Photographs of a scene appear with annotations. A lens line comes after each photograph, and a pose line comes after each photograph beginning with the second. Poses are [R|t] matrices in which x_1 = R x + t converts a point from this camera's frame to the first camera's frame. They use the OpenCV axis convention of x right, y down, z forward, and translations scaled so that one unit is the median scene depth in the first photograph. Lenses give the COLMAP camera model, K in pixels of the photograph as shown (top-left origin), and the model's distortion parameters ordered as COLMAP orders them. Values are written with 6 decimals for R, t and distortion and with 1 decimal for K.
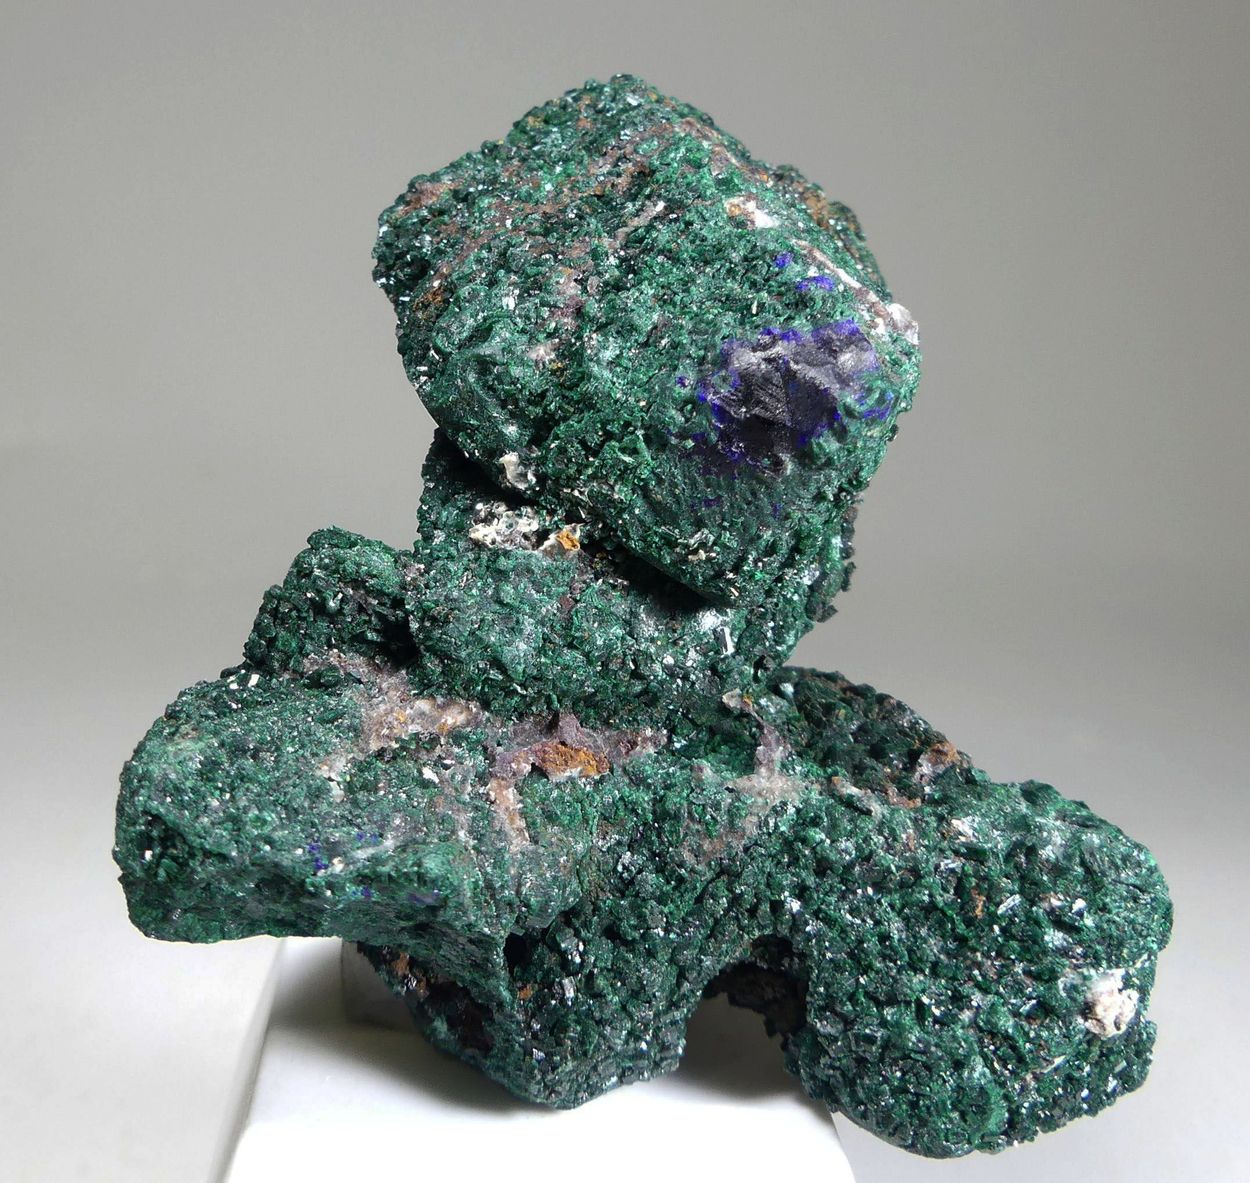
lens RADIAL K [[1598.1, 0, 592.9], [0, 1598.1, 591.0], [0, 0, 1]] dist [-0.028998, -0.002002]
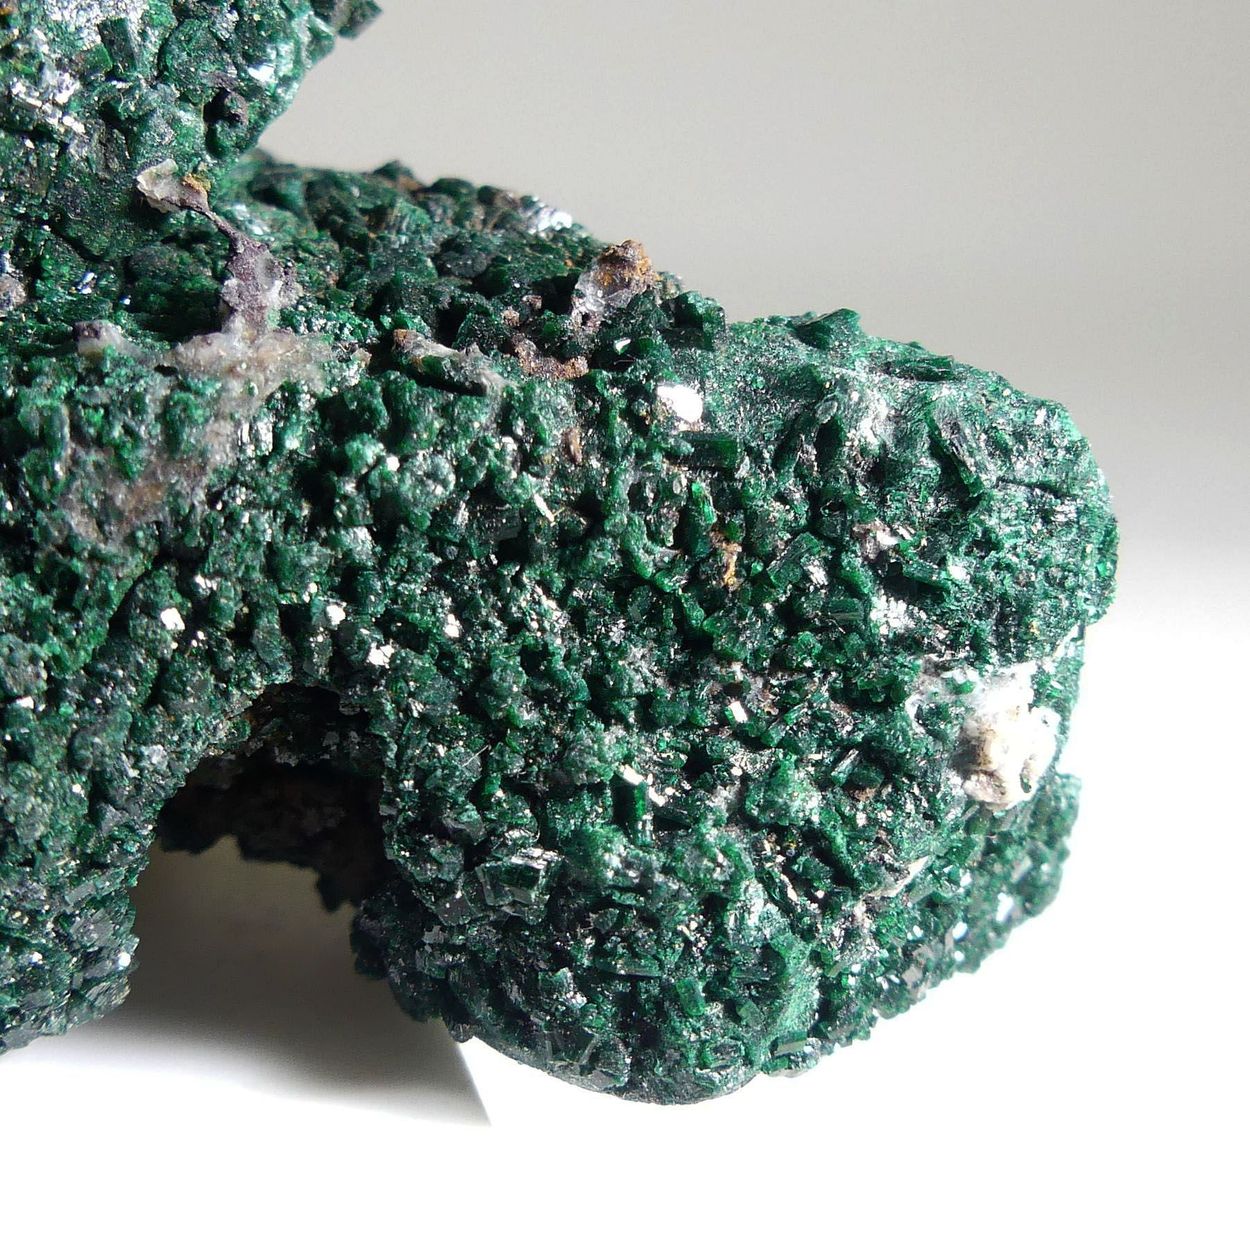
lens RADIAL K [[2035.4, 0, 625.0], [0, 2035.4, 619.5], [0, 0, 1]] dist [-0.035735, -0.071412]
pose [[0.969252, -0.103762, 0.223124, 0.077950], [0.078204, 0.989628, 0.120502, 0.137315], [-0.233313, -0.099348, 0.967313, 0.425945]]
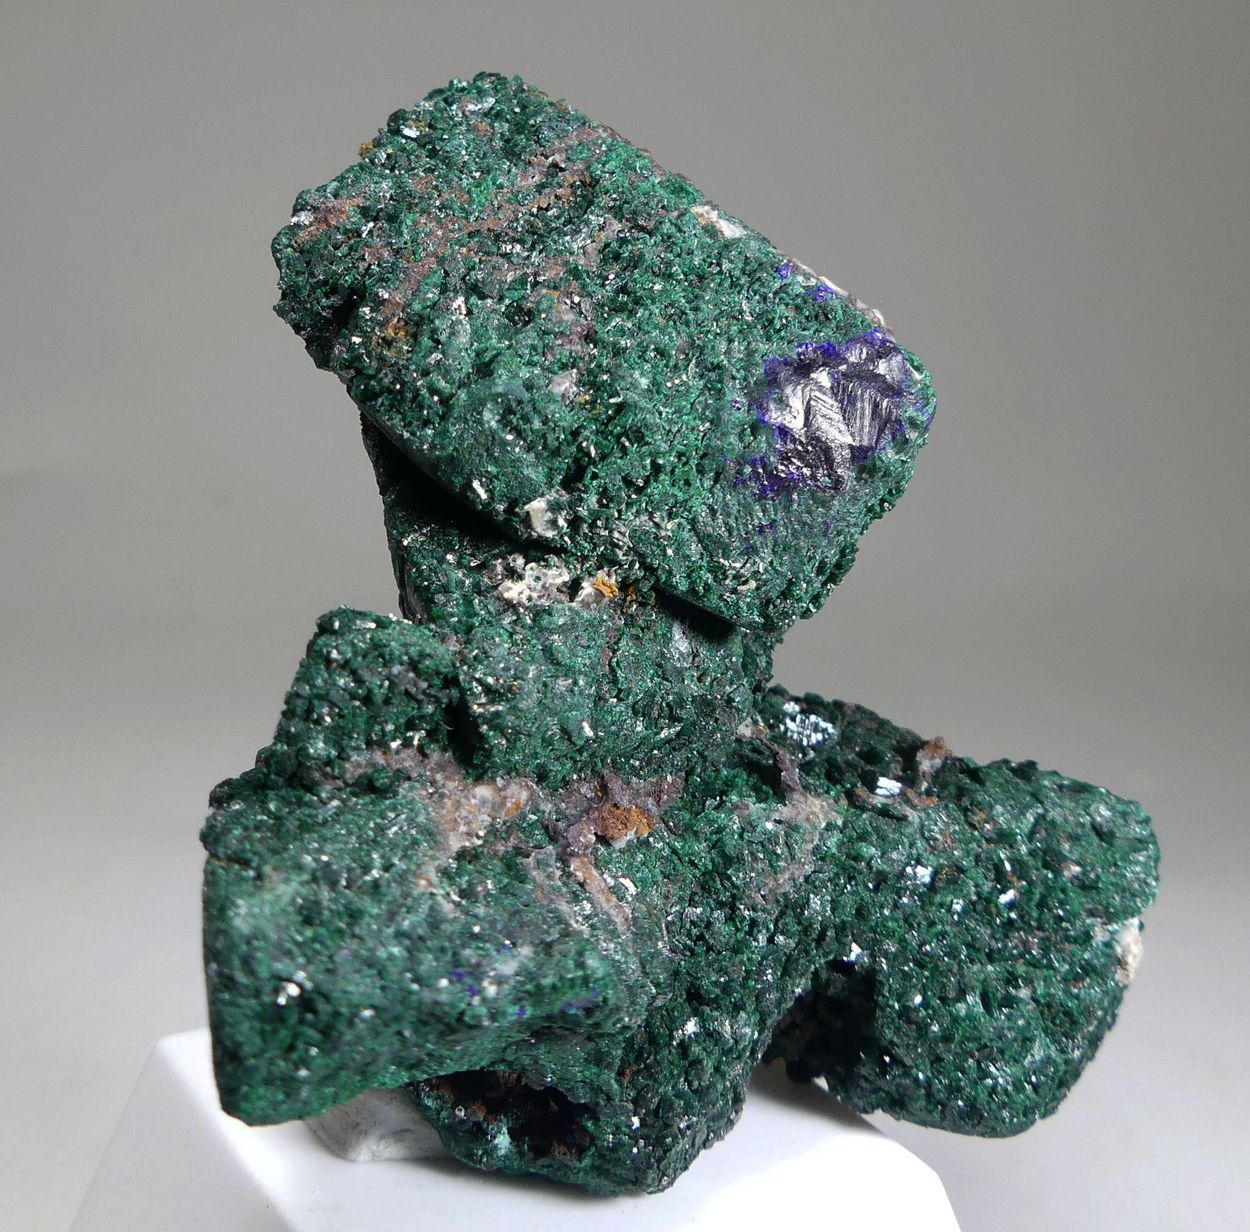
lens RADIAL K [[1679.7, 0, 531.5], [0, 1679.7, 615.8], [0, 0, 1]] dist [-0.017704, -0.036310]
pose [[0.898965, -0.134673, 0.416803, -0.463979], [0.127803, 0.990801, 0.044491, -0.064281], [-0.418960, 0.013273, 0.907907, 0.141368]]
